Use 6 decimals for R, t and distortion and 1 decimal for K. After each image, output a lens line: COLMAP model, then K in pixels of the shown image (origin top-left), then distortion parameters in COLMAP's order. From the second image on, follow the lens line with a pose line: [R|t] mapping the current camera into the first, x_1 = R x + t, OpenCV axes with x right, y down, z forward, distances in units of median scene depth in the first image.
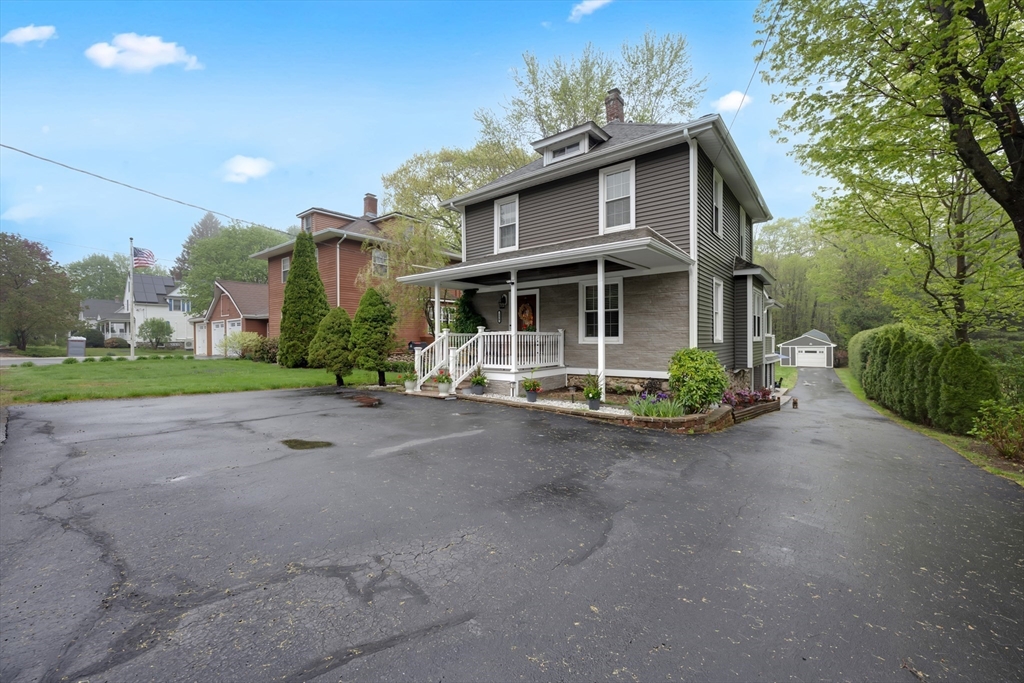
lens RADIAL K [[417.6, 0, 510.3], [0, 417.6, 342.6], [0, 0, 1]] dist [-0.003523, -0.000019]
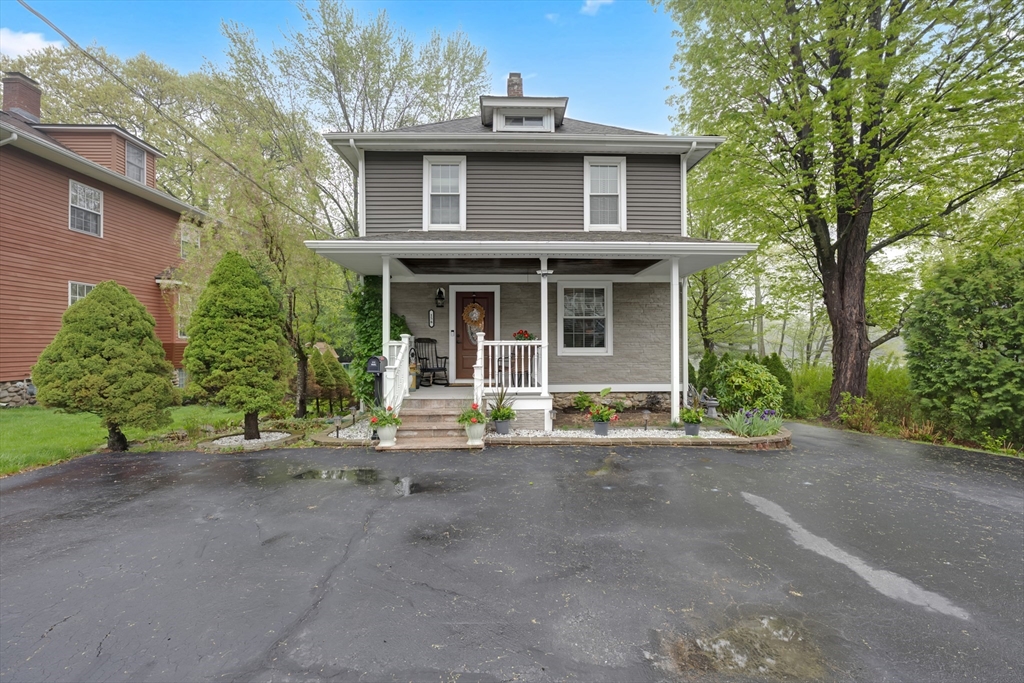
lens RADIAL K [[417.6, 0, 513.4], [0, 417.6, 341.8], [0, 0, 1]] dist [-0.003523, -0.000019]
pose [[0.757336, 0.009679, 0.652954, -0.486536], [0.001577, 0.999860, -0.016651, -0.012098], [-0.653024, 0.013640, 0.757215, 0.460275]]
